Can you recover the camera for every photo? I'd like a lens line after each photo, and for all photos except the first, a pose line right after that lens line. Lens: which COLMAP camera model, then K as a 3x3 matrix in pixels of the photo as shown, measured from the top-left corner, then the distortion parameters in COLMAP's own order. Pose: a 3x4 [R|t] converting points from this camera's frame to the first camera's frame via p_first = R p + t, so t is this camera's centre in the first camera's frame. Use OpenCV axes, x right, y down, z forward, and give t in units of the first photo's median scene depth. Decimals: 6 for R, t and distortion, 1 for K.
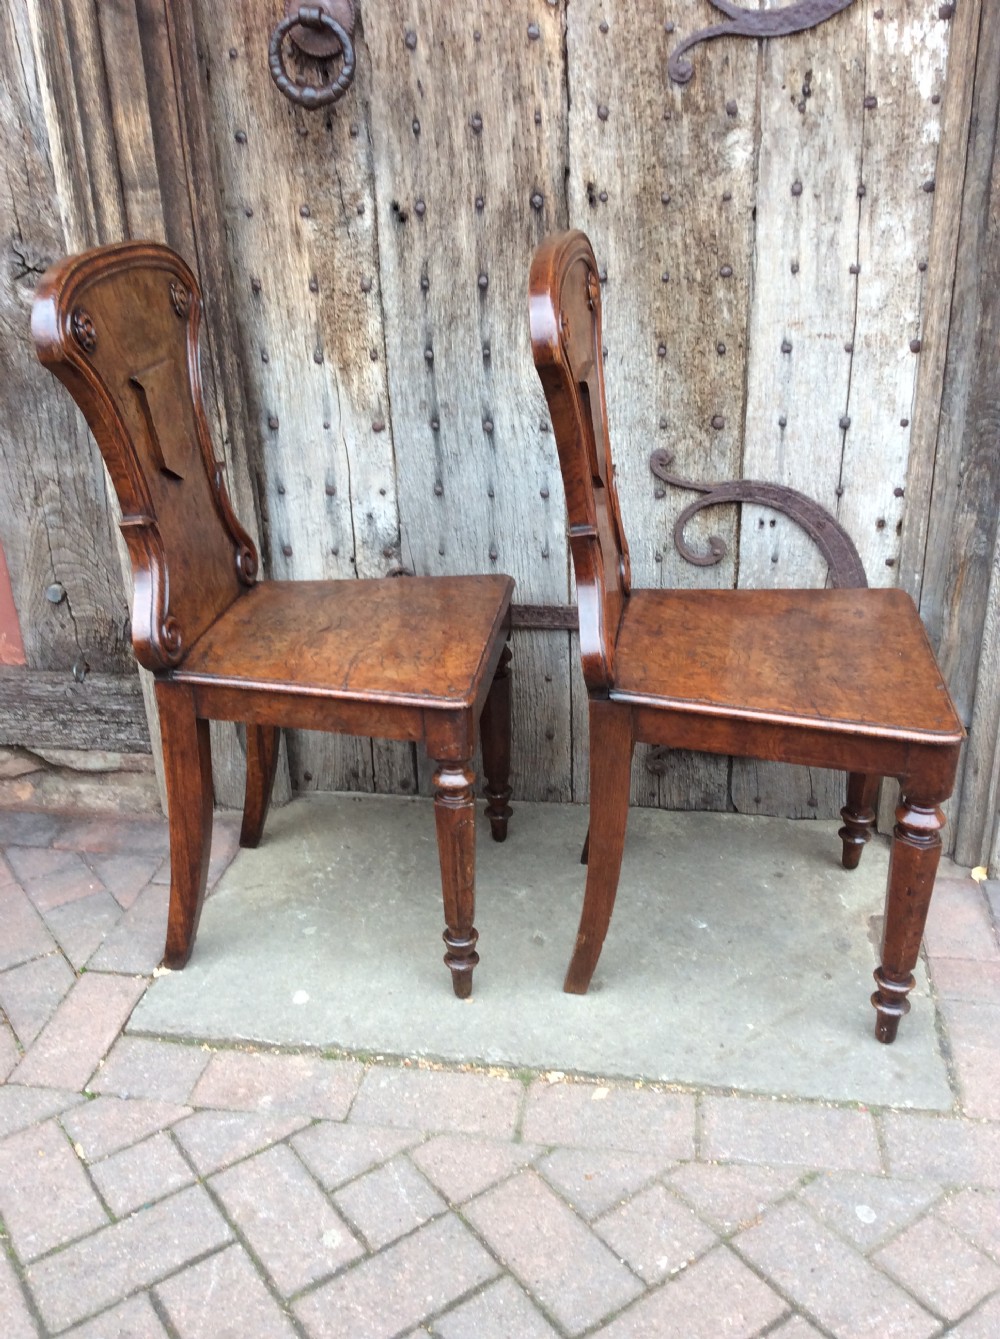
lens RADIAL K [[1211.2, 0, 496.4], [0, 1211.2, 678.1], [0, 0, 1]] dist [0.115543, -0.224533]
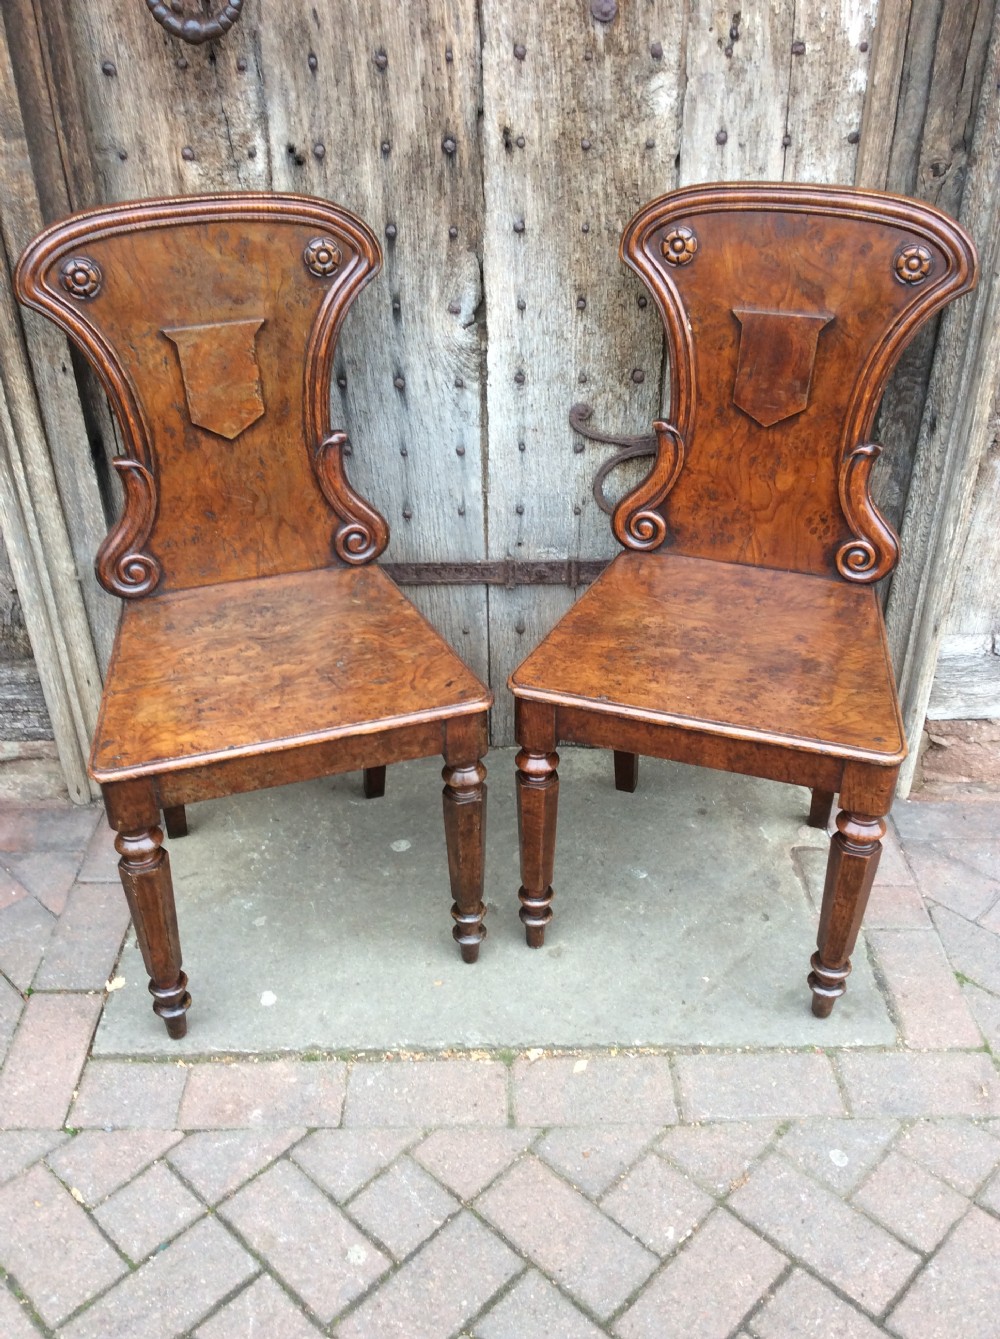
lens RADIAL K [[1205.5, 0, 488.3], [0, 1205.5, 675.0], [0, 0, 1]] dist [0.113907, -0.217524]
pose [[0.984724, -0.075967, 0.156677, -0.113419], [0.052899, 0.987799, 0.146478, -0.127646], [-0.165893, -0.135952, 0.976727, 0.036335]]
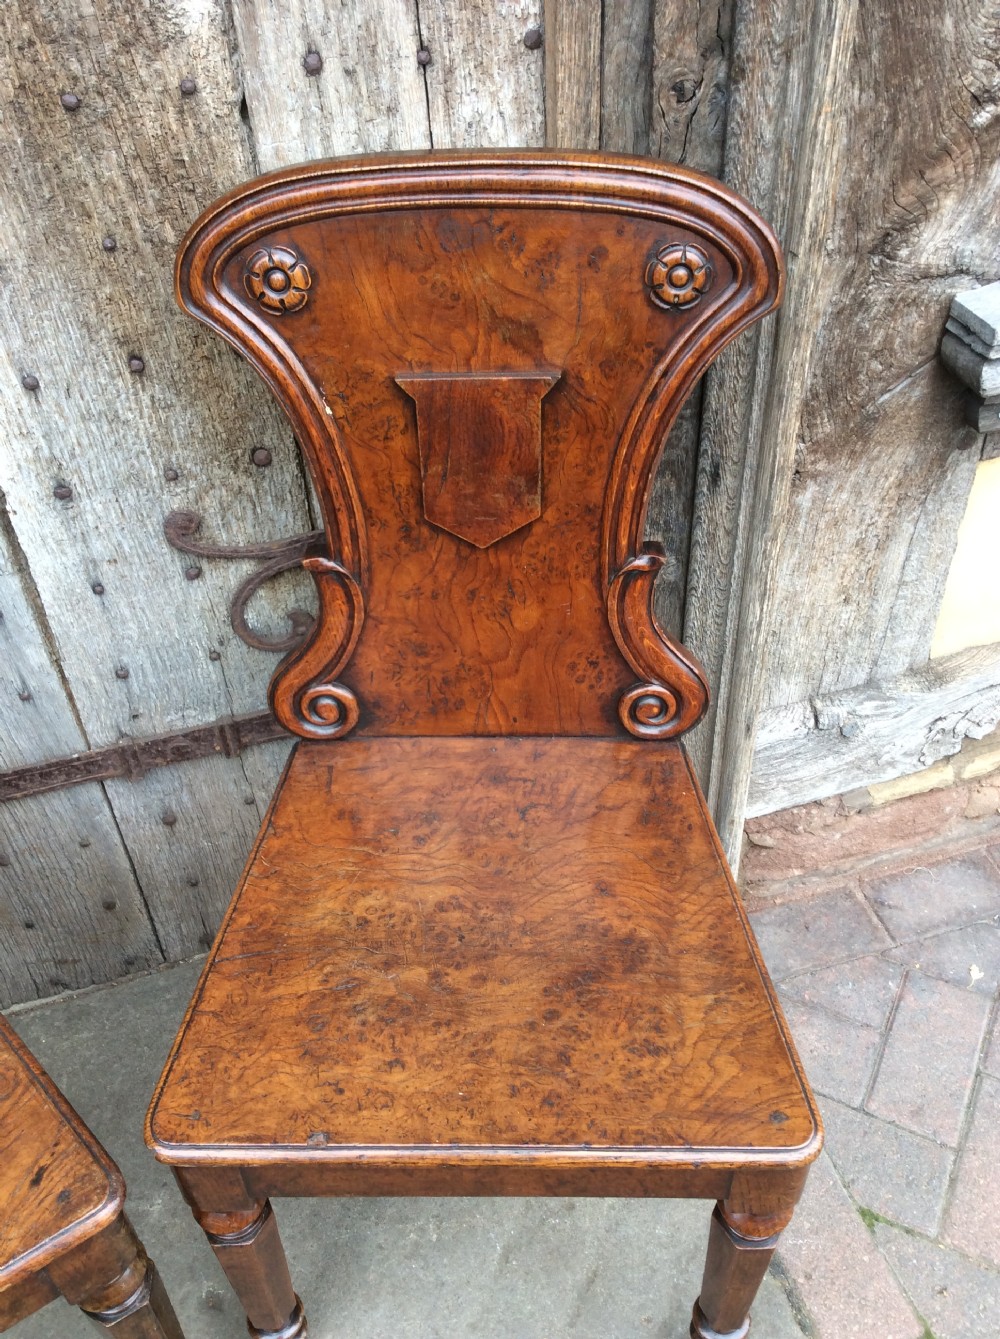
lens RADIAL K [[1208.5, 0, 495.0], [0, 1208.5, 671.6], [0, 0, 1]] dist [0.122073, -0.225986]
pose [[0.884172, -0.305813, 0.353155, 0.039598], [0.195241, 0.928669, 0.315364, -0.292503], [-0.424406, -0.209886, 0.880811, 0.414006]]
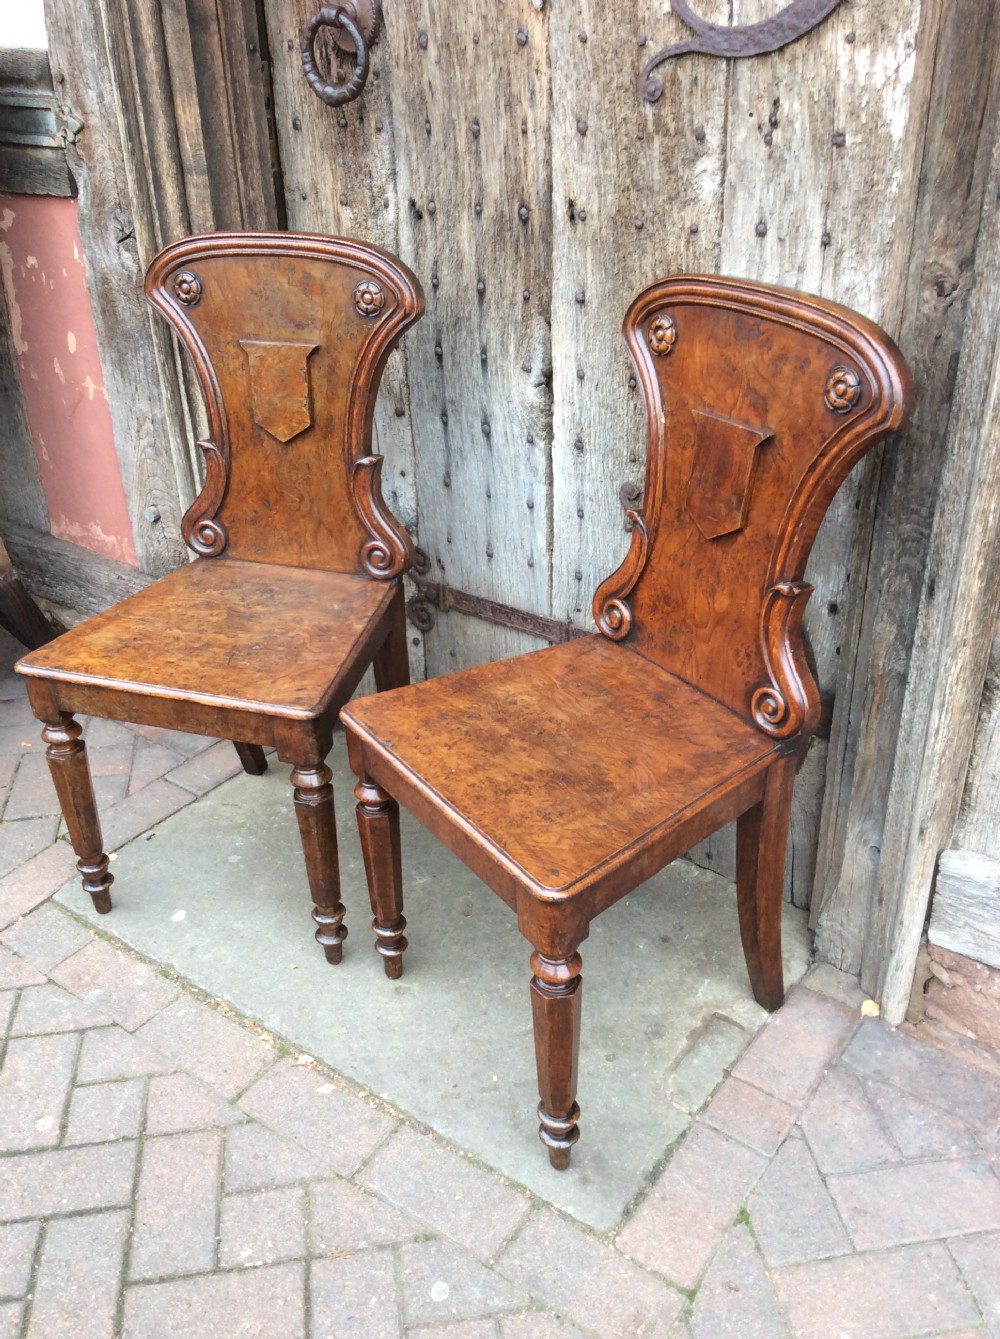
lens RADIAL K [[1198.0, 0, 496.1], [0, 1198.0, 673.7], [0, 0, 1]] dist [0.139366, -0.302138]
pose [[0.892325, 0.229475, -0.388712, 0.472315], [-0.186904, 0.971682, 0.144575, -0.170253], [0.410880, -0.056356, 0.909946, 0.096293]]
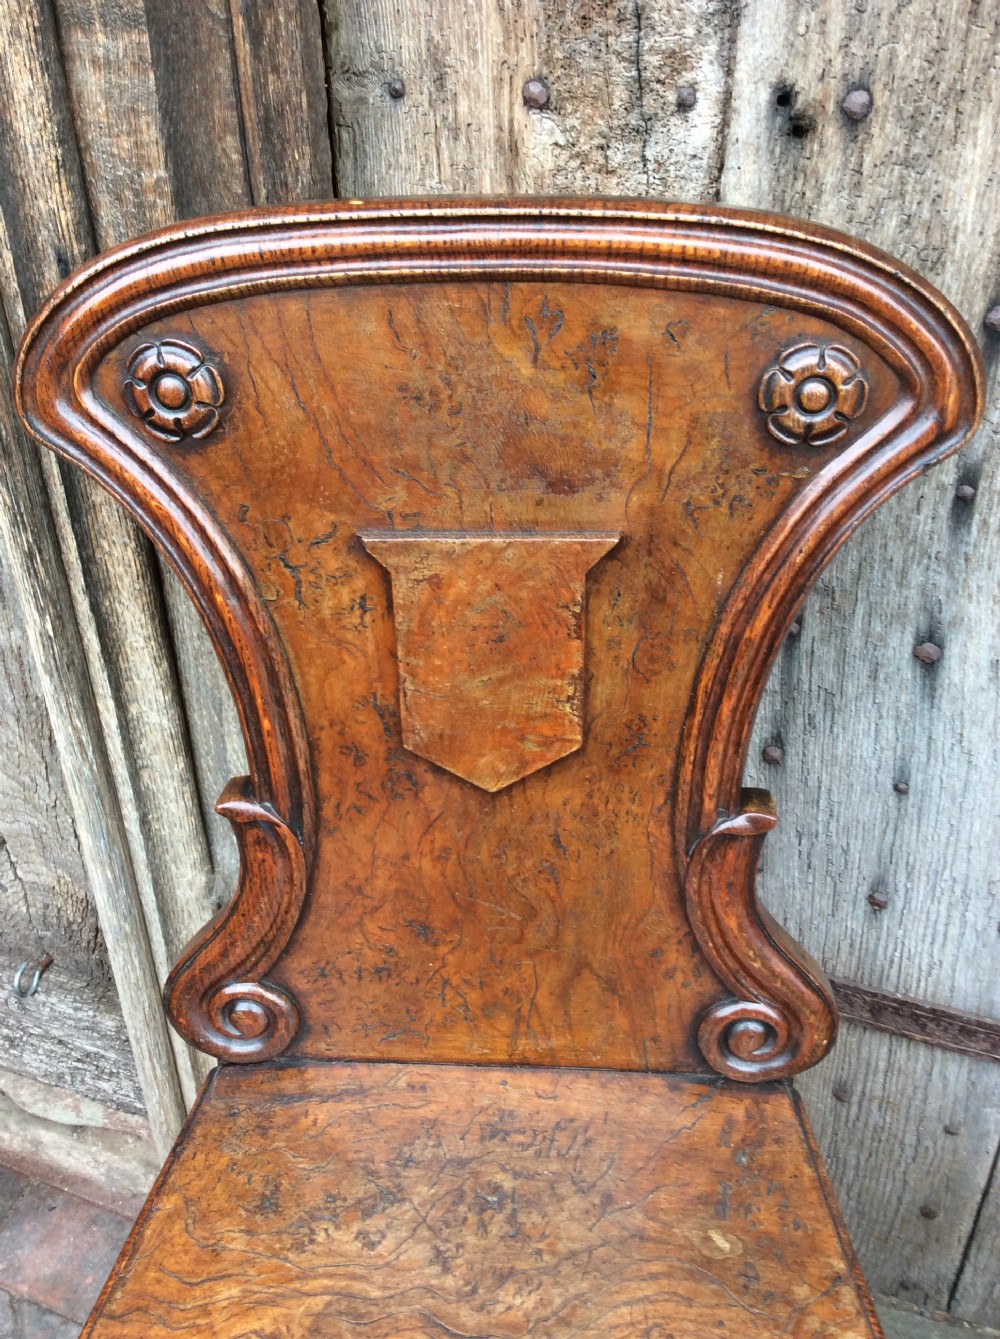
lens RADIAL K [[1222.0, 0, 498.2], [0, 1222.0, 671.6], [0, 0, 1]] dist [0.110566, -0.217933]
pose [[0.981916, 0.118376, -0.147742, -0.093966], [-0.093784, 0.982065, 0.163560, -0.277954], [0.164454, -0.146747, 0.975408, 0.624536]]
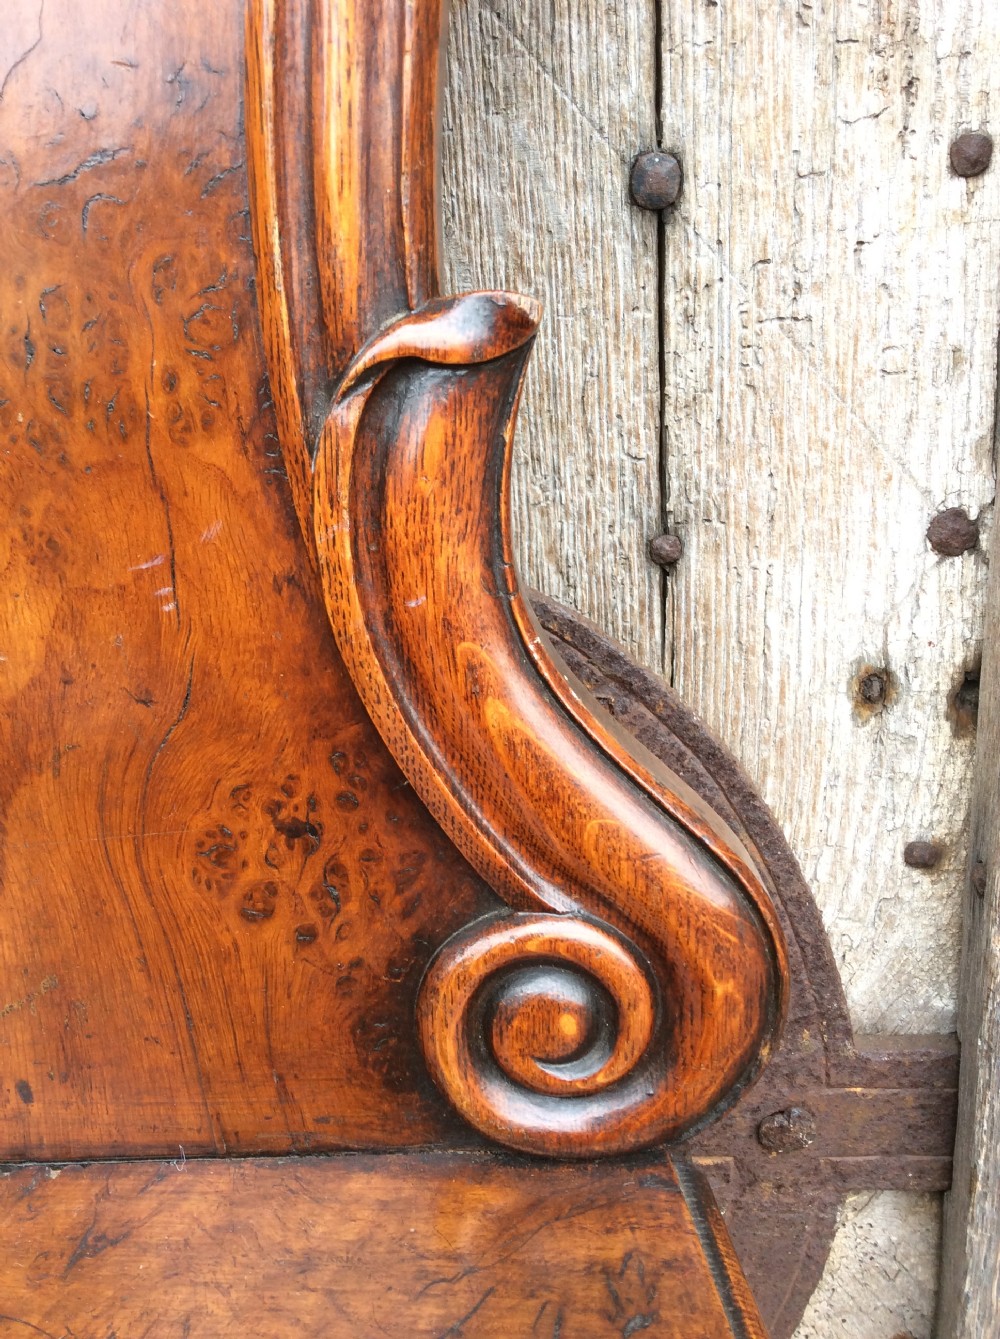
lens RADIAL K [[1198.0, 0, 496.1], [0, 1198.0, 673.7], [0, 0, 1]] dist [0.139366, -0.302138]
pose [[0.877667, -0.211269, 0.430192, 0.261128], [0.231770, 0.972758, 0.004874, -0.108472], [-0.419503, 0.095428, 0.902724, 0.783787]]
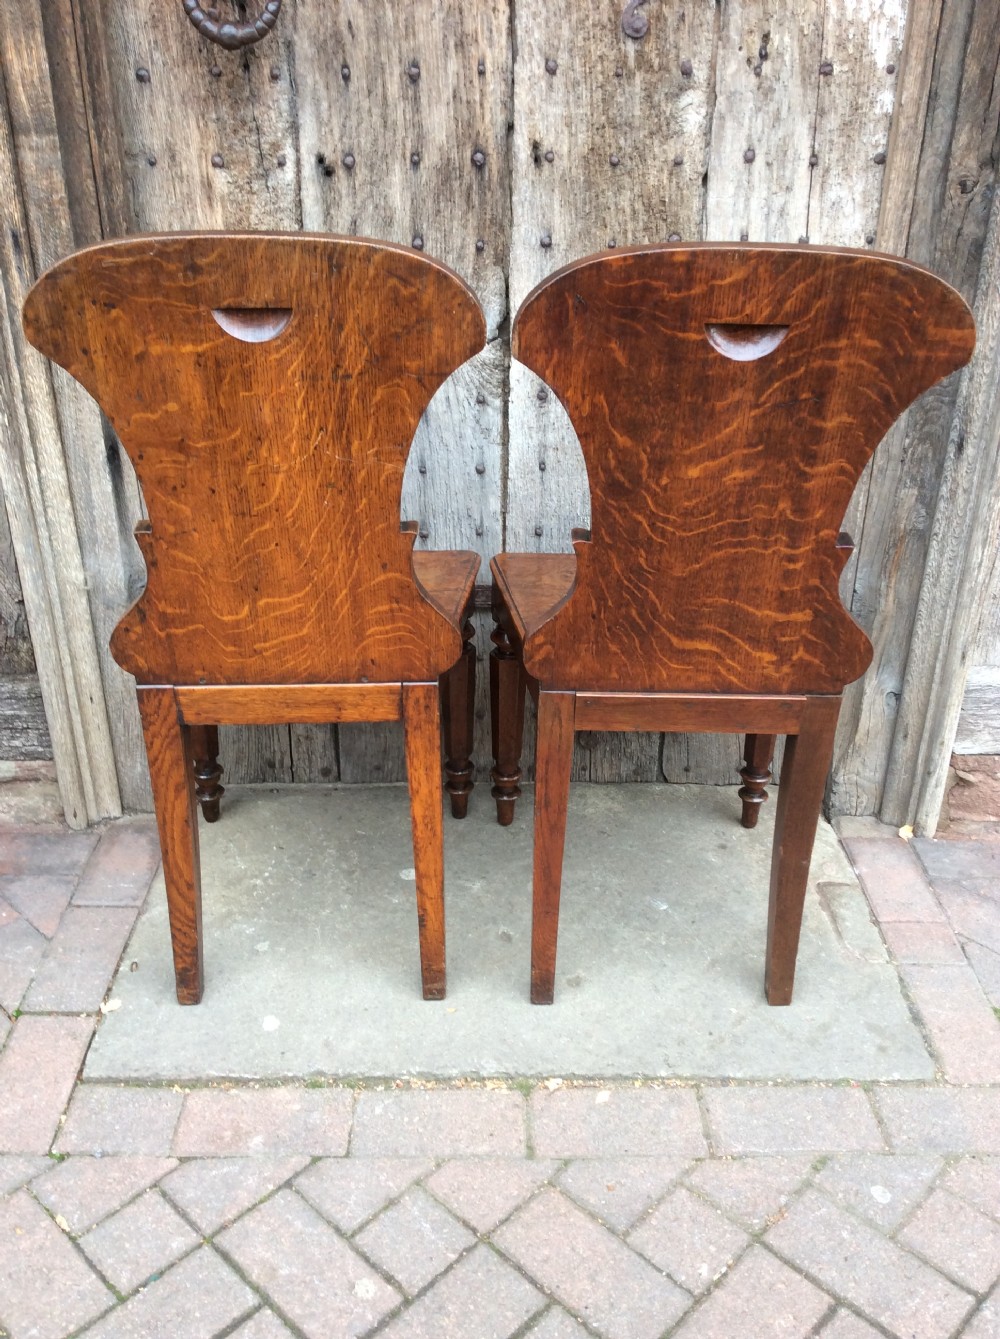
lens RADIAL K [[1205.5, 0, 488.3], [0, 1205.5, 675.0], [0, 0, 1]] dist [0.113907, -0.217524]
pose [[0.983889, -0.045217, 0.172965, -0.138696], [0.034827, 0.997428, 0.062643, -0.055062], [-0.175353, -0.055610, 0.982934, 0.062223]]
